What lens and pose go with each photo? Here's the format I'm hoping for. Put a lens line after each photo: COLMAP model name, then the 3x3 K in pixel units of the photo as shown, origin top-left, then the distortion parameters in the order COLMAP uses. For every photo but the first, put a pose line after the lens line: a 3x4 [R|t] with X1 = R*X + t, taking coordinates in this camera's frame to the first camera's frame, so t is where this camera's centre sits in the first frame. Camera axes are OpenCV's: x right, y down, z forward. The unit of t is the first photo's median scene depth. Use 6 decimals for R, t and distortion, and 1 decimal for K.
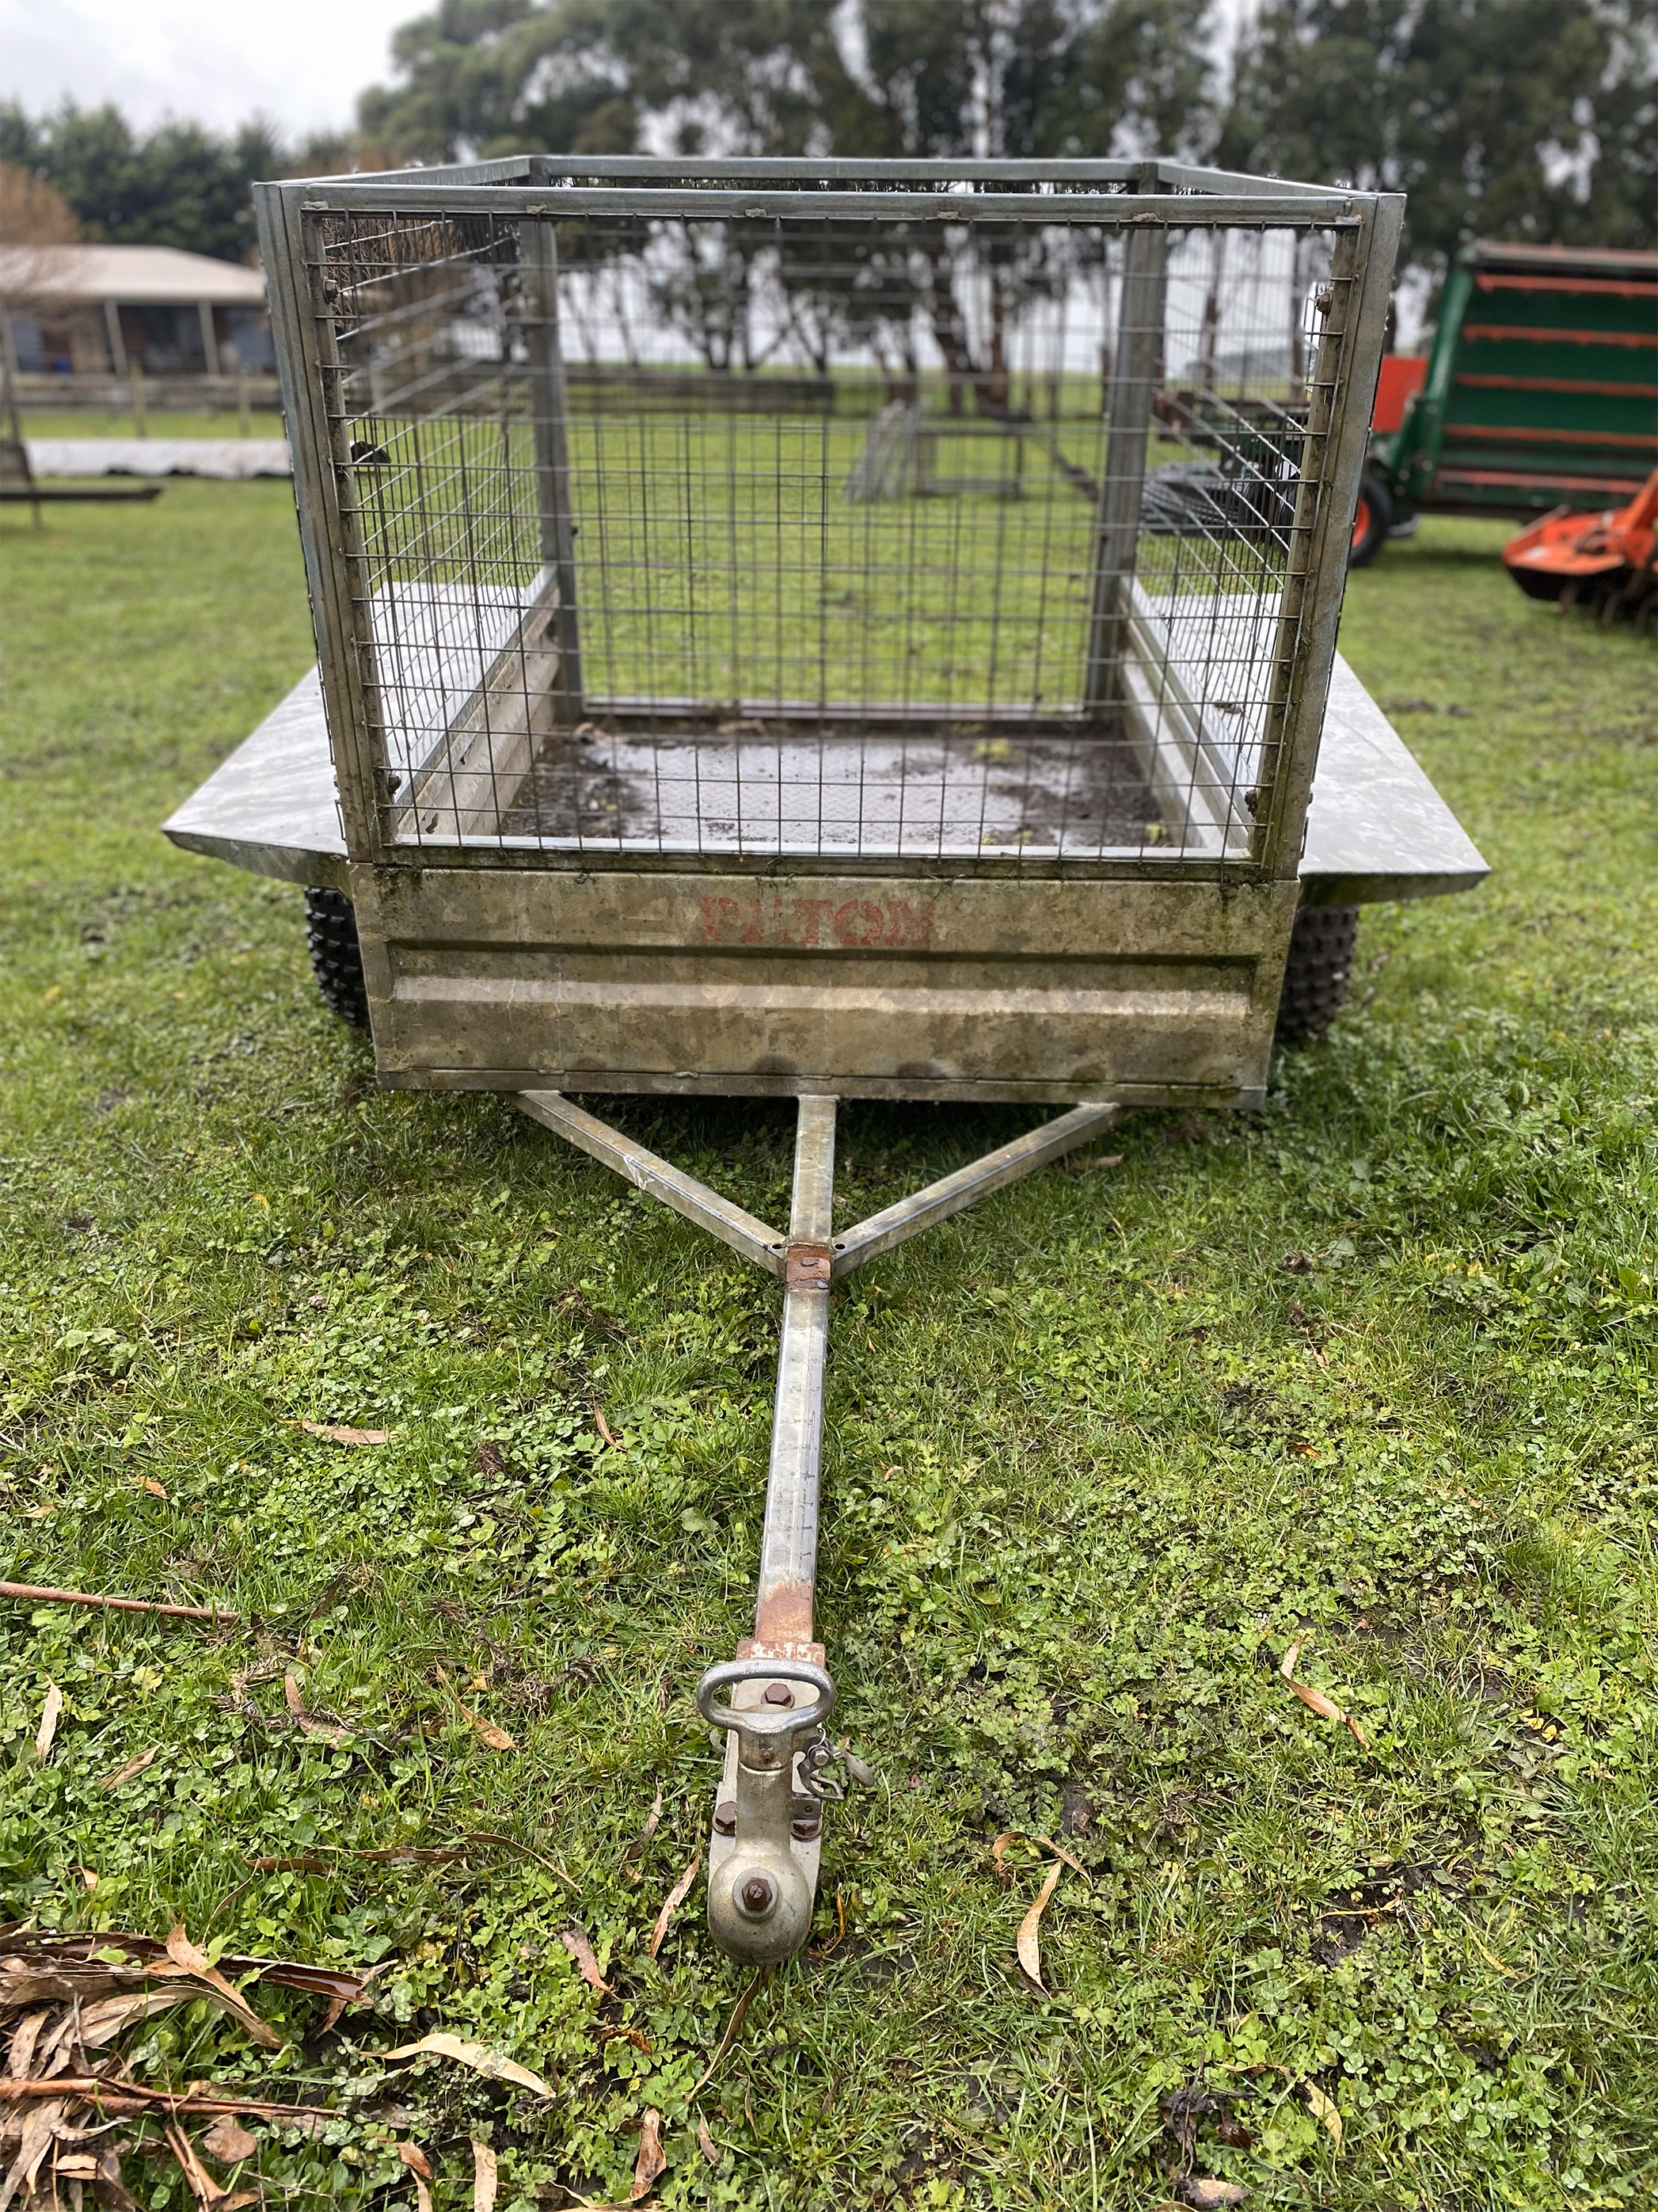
lens RADIAL K [[1674.1, 0, 829.0], [0, 1674.1, 1106.0], [0, 0, 1]] dist [-0.005264, -0.002249]
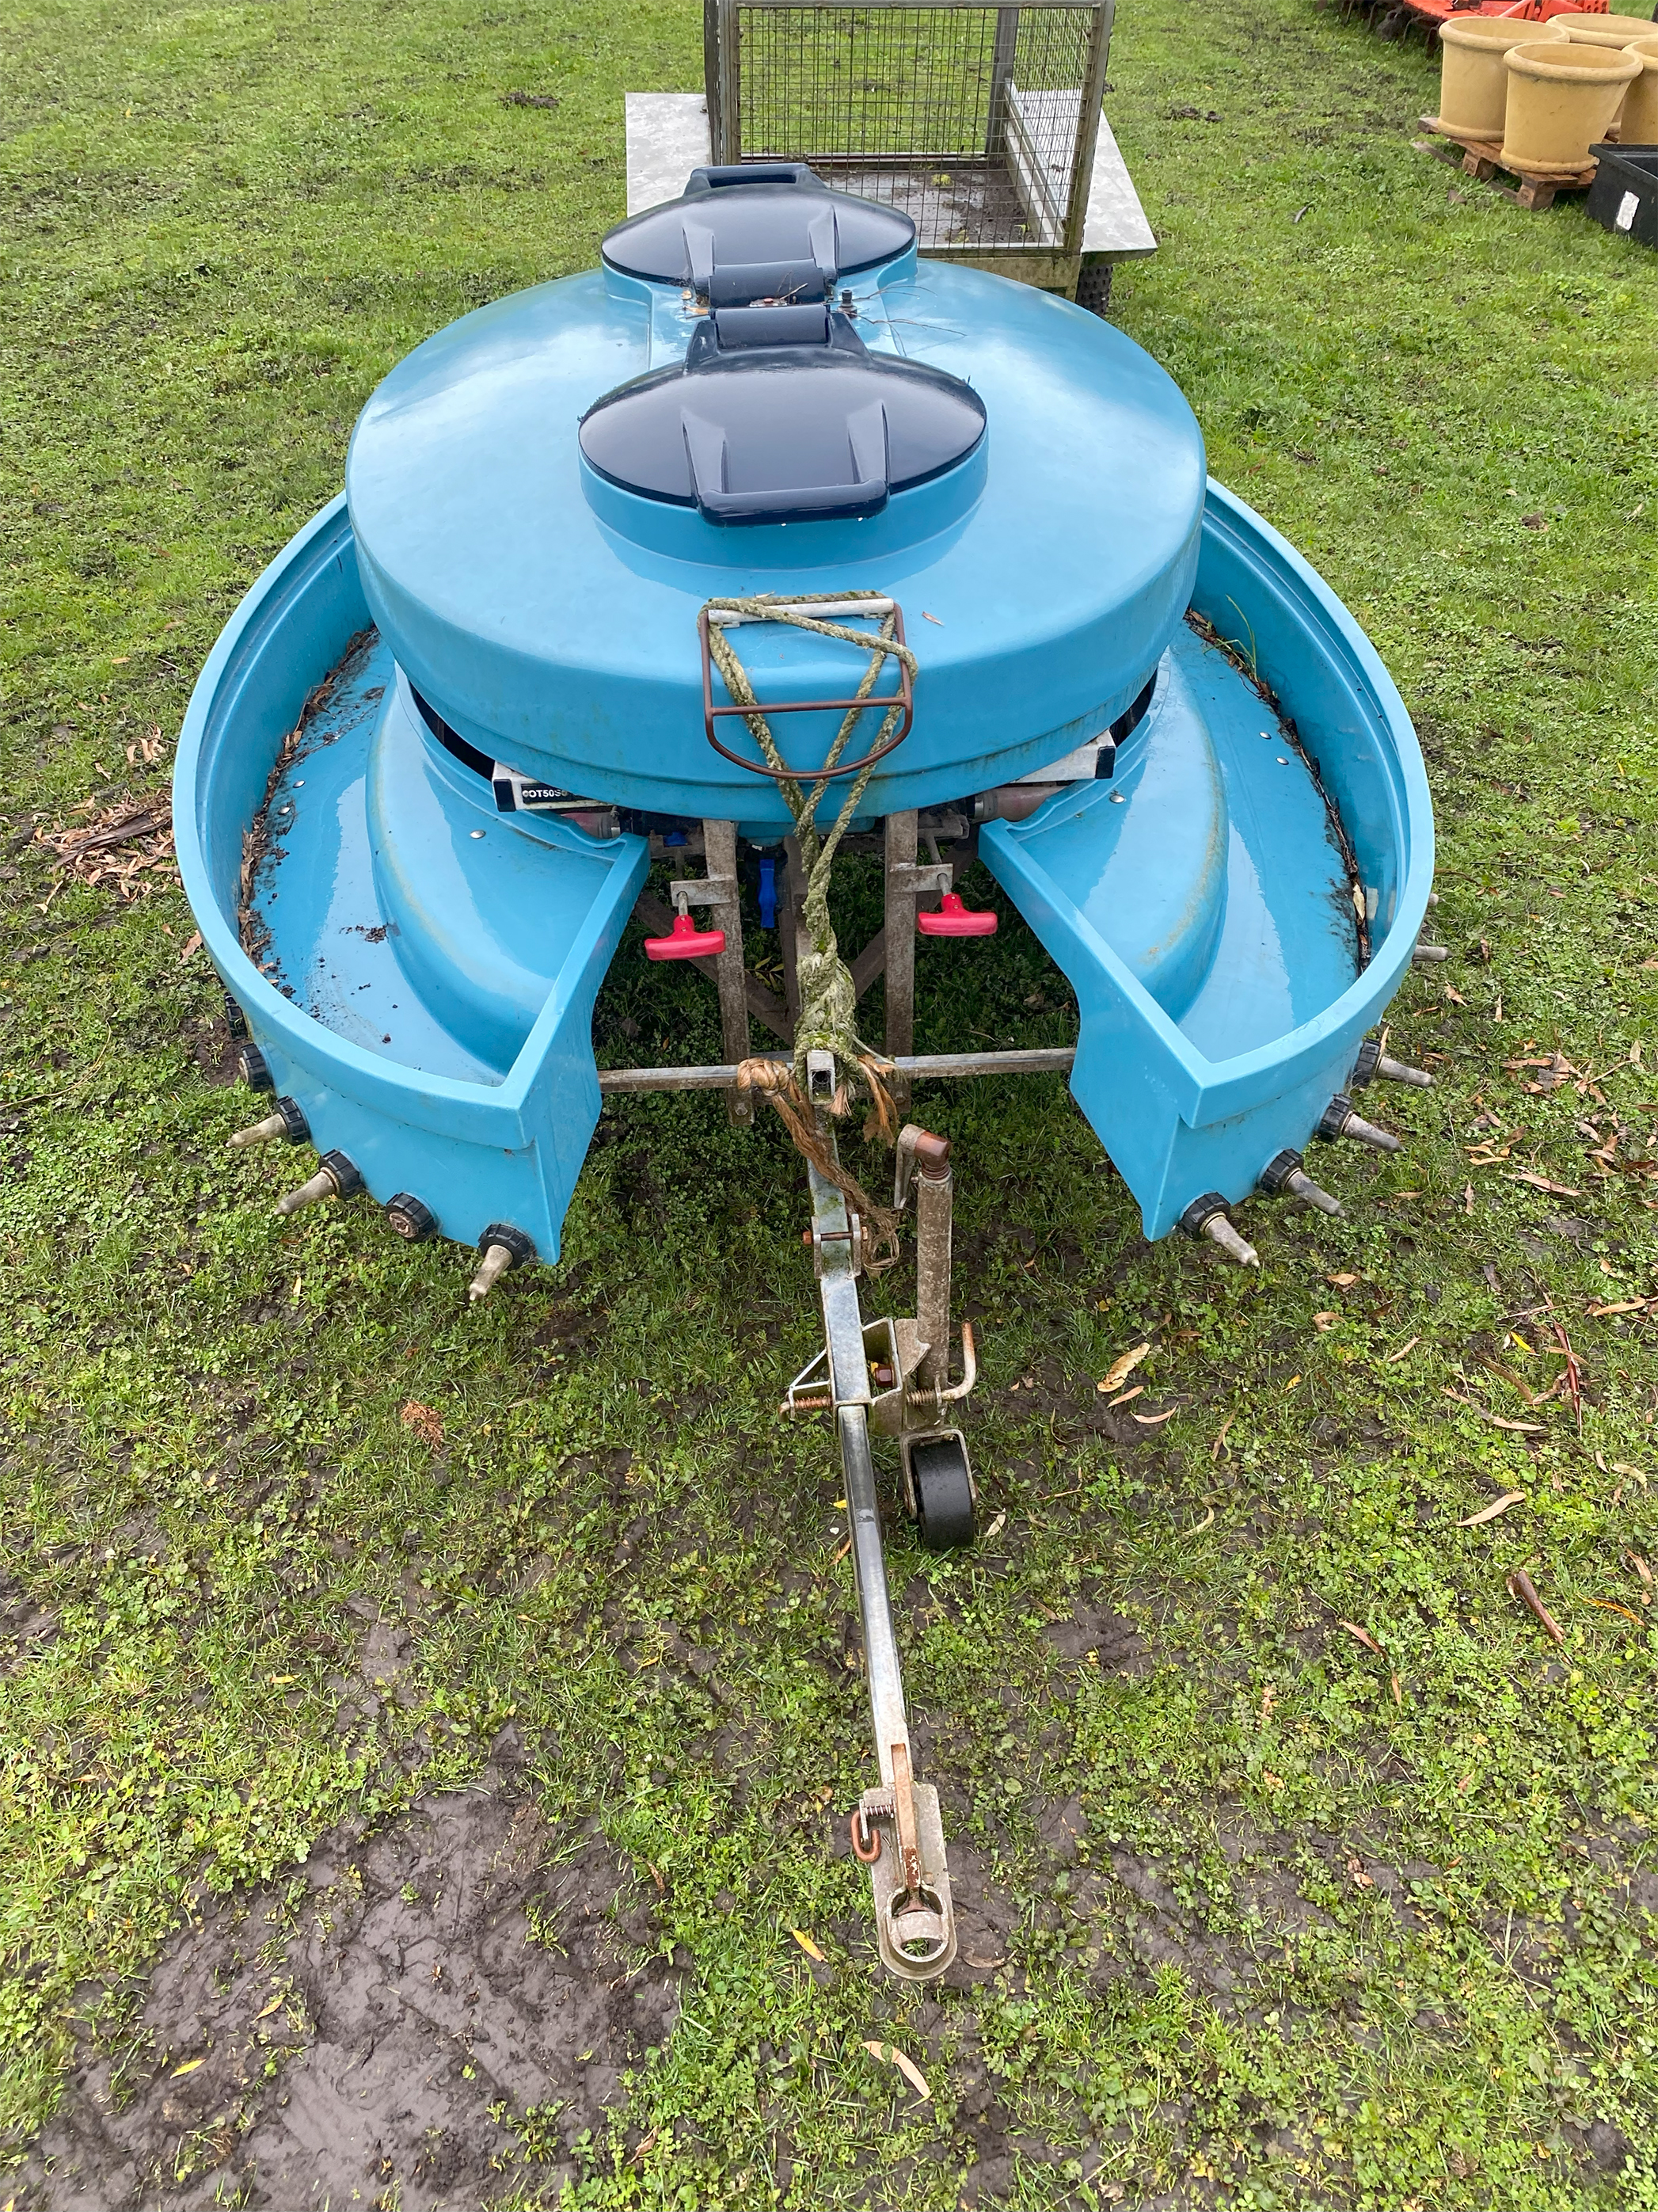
lens RADIAL K [[1674.1, 0, 829.0], [0, 1674.1, 1106.0], [0, 0, 1]] dist [-0.005264, -0.002249]
pose [[0.994333, -0.068104, 0.081631, -0.302675], [0.036502, 0.939891, 0.339518, 0.155794], [-0.099846, -0.334615, 0.937051, -1.347251]]
